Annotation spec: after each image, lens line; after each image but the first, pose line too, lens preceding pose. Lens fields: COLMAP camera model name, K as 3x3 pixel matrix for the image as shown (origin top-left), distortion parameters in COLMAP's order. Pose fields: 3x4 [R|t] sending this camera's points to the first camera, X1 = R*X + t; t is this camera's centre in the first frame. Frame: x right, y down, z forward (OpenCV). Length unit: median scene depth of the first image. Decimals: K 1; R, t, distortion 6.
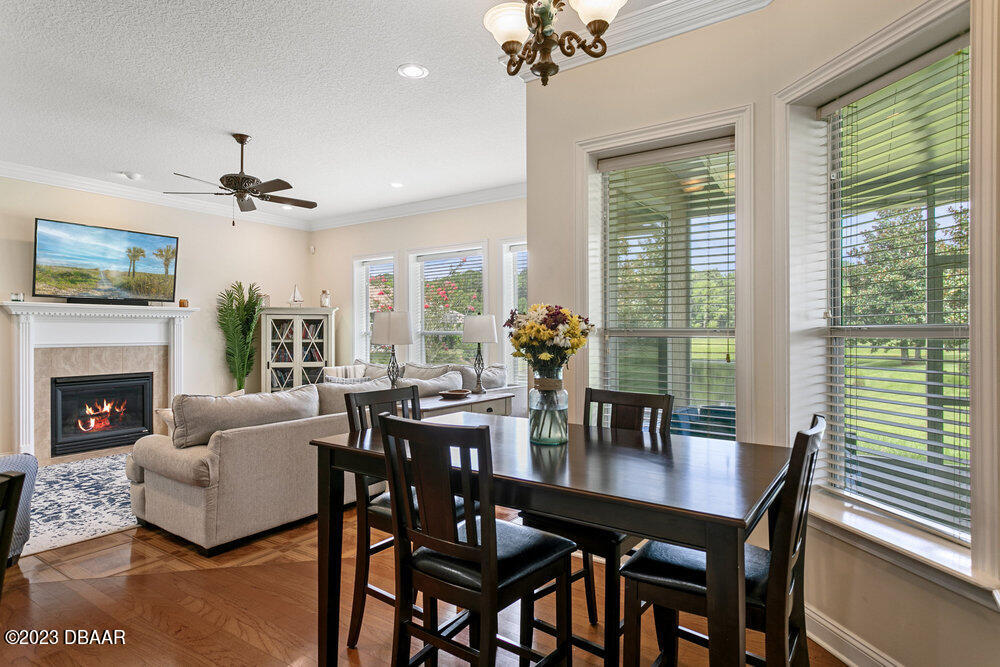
lens RADIAL K [[559.8, 0, 499.6], [0, 559.8, 332.0], [0, 0, 1]] dist [0.028924, -0.000728]
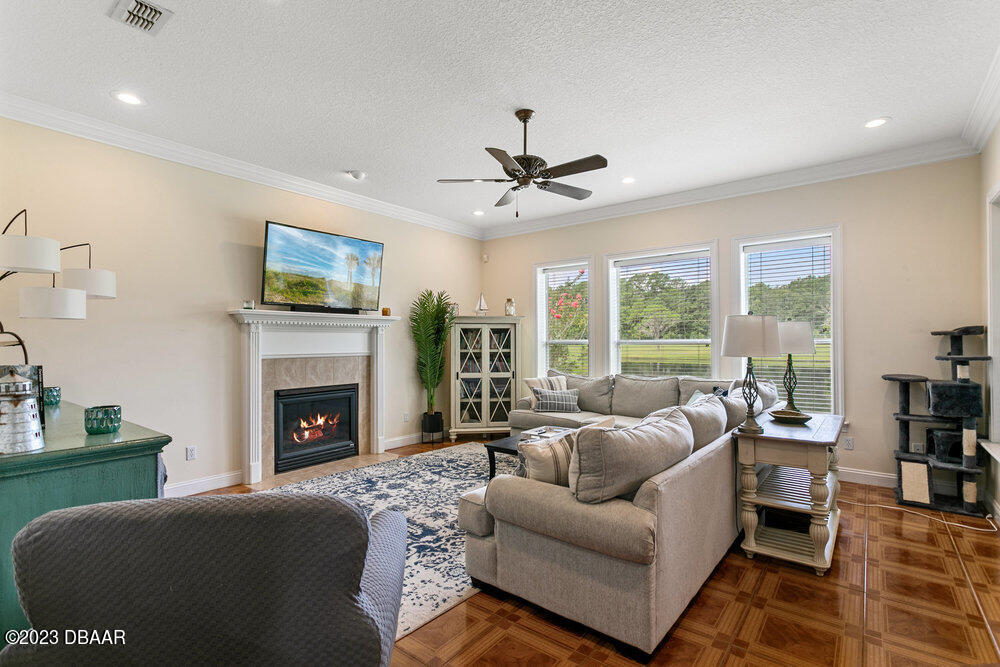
lens RADIAL K [[476.8, 0, 501.9], [0, 476.8, 339.0], [0, 0, 1]] dist [0.010293, -0.000978]
pose [[0.998639, -0.002456, -0.052096, -0.336572], [0.002122, 0.999977, -0.006470, 0.001013], [0.052111, 0.006351, 0.998621, 0.205196]]
